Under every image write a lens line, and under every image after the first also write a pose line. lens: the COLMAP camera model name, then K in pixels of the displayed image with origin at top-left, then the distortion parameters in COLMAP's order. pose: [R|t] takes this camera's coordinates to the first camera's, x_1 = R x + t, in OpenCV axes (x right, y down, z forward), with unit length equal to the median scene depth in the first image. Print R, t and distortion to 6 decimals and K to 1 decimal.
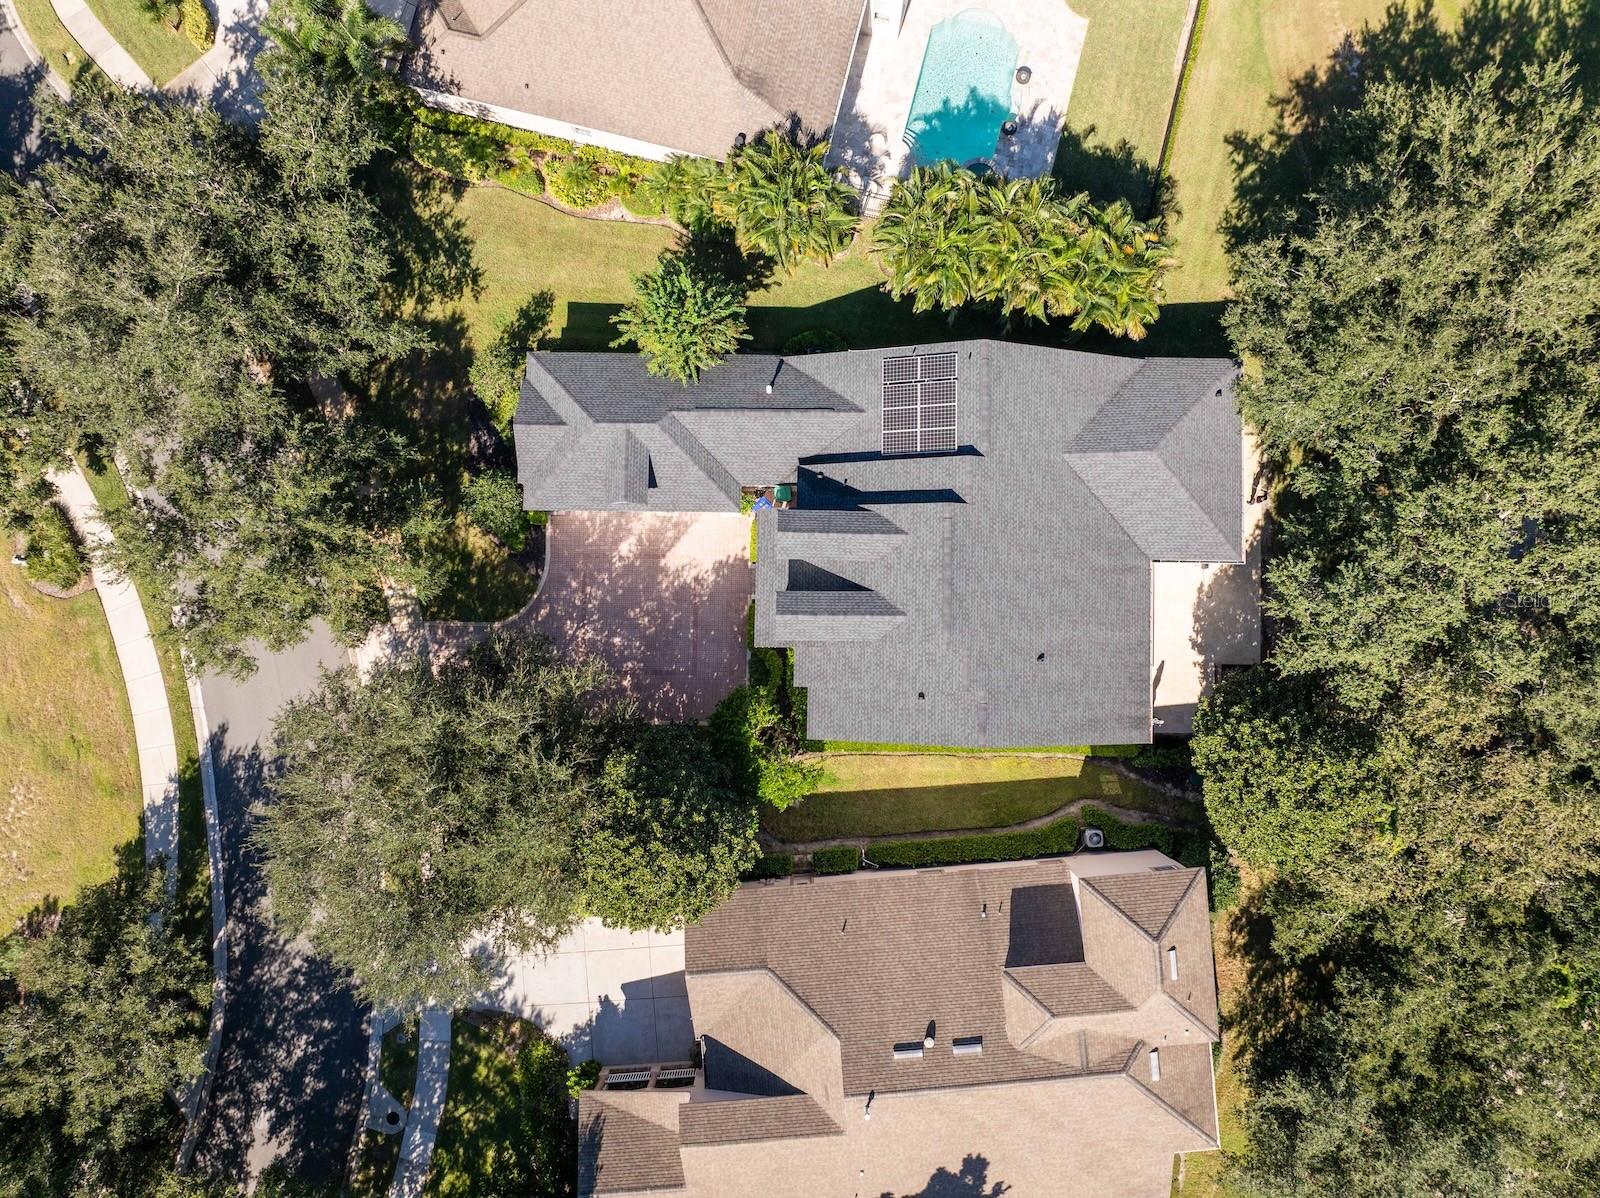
lens RADIAL K [[1122.4, 0, 800.0], [0, 1122.4, 599.0], [0, 0, 1]] dist [-0.040390, 0.005796]
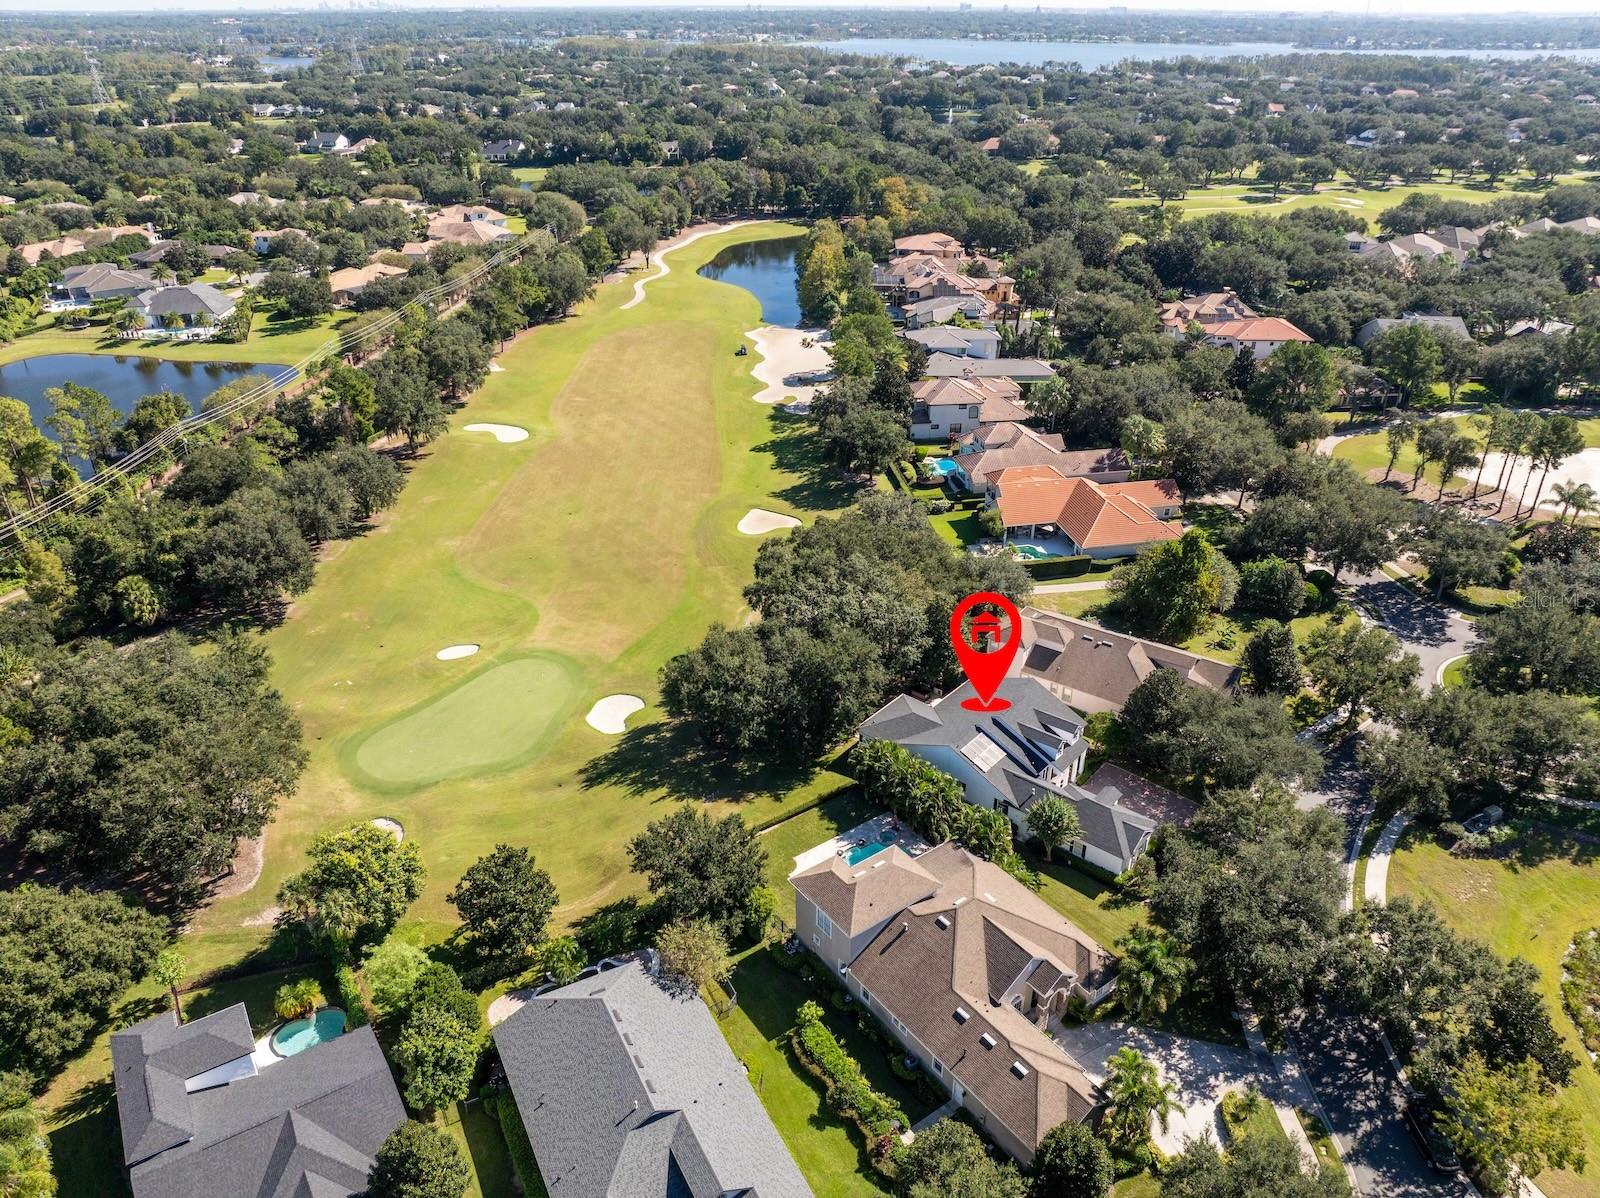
lens RADIAL K [[1122.4, 0, 800.0], [0, 1122.4, 599.0], [0, 0, 1]] dist [-0.040390, 0.005796]
pose [[-0.772451, -0.298145, 0.560740, -0.755434], [0.634780, -0.335552, 0.696031, -1.789614], [-0.019361, 0.893596, 0.448454, -0.336824]]
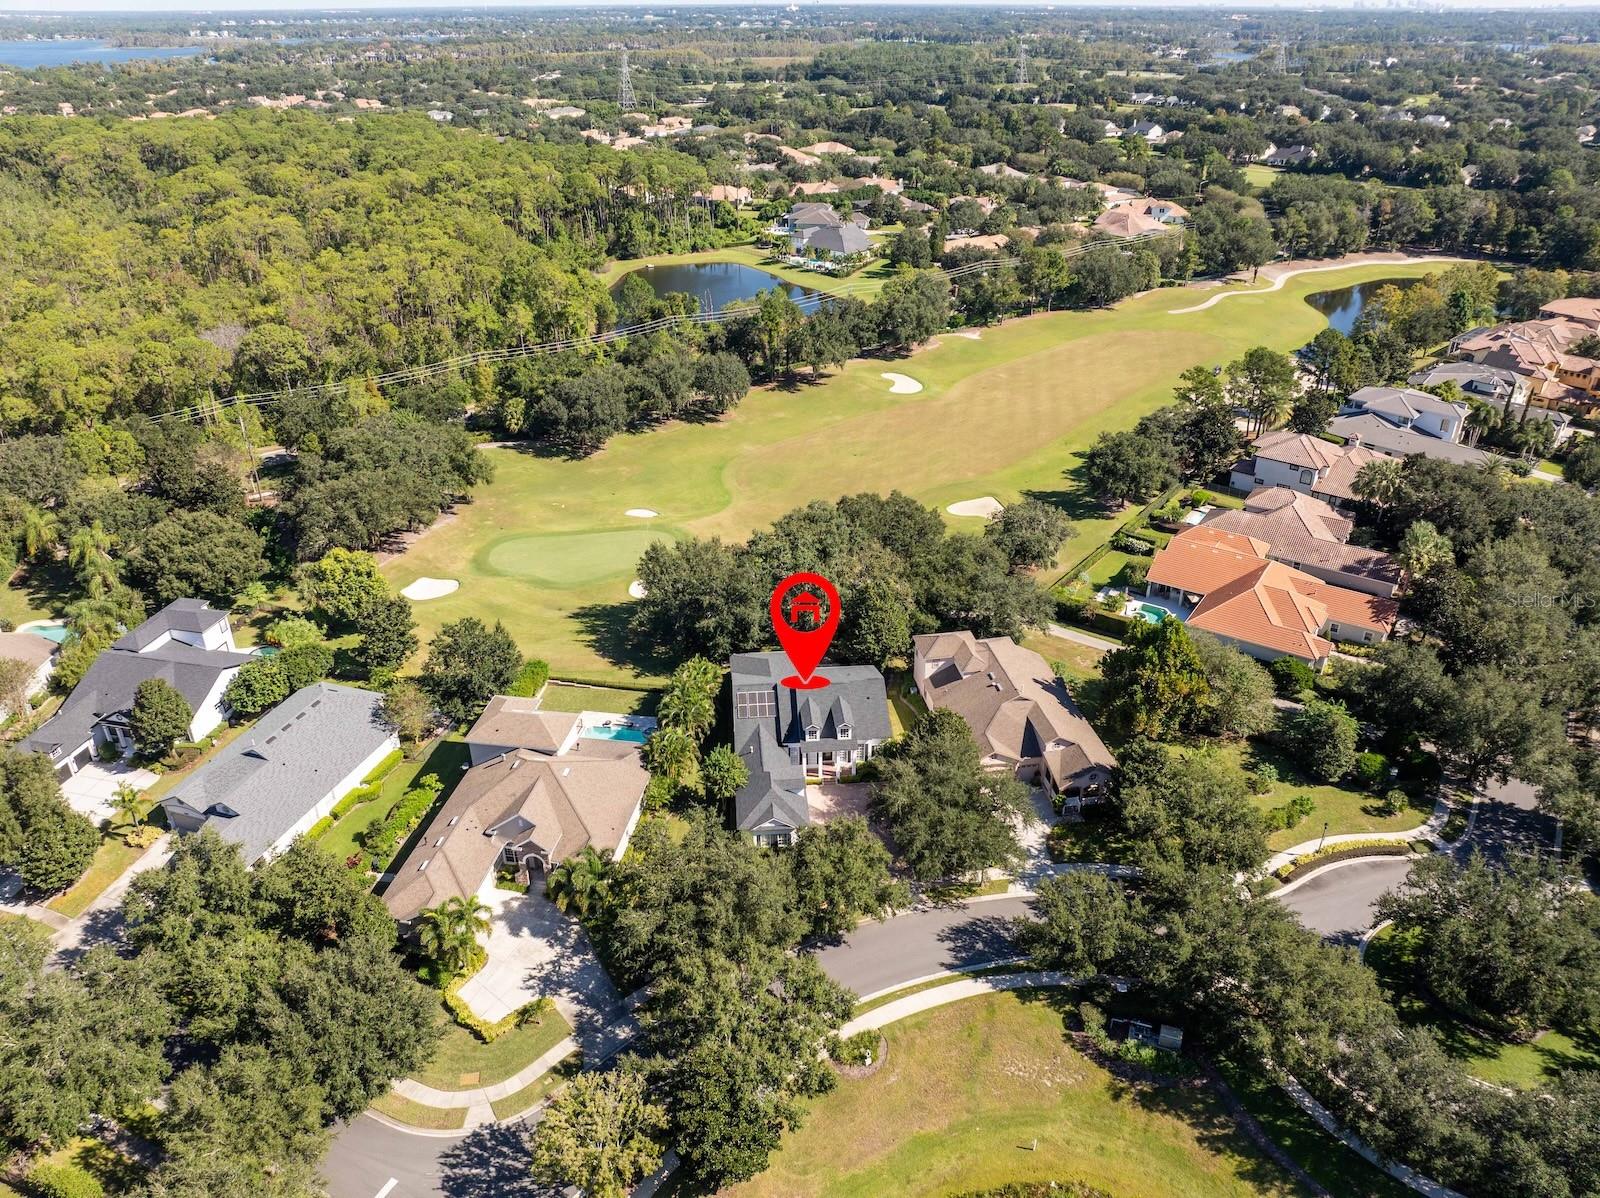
lens RADIAL K [[1122.4, 0, 800.0], [0, 1122.4, 599.0], [0, 0, 1]] dist [-0.040390, 0.005796]
pose [[-0.091122, -0.469371, 0.878287, -1.832667], [0.995387, -0.016332, 0.094543, -0.280360], [-0.030032, 0.882850, 0.468694, -0.382602]]
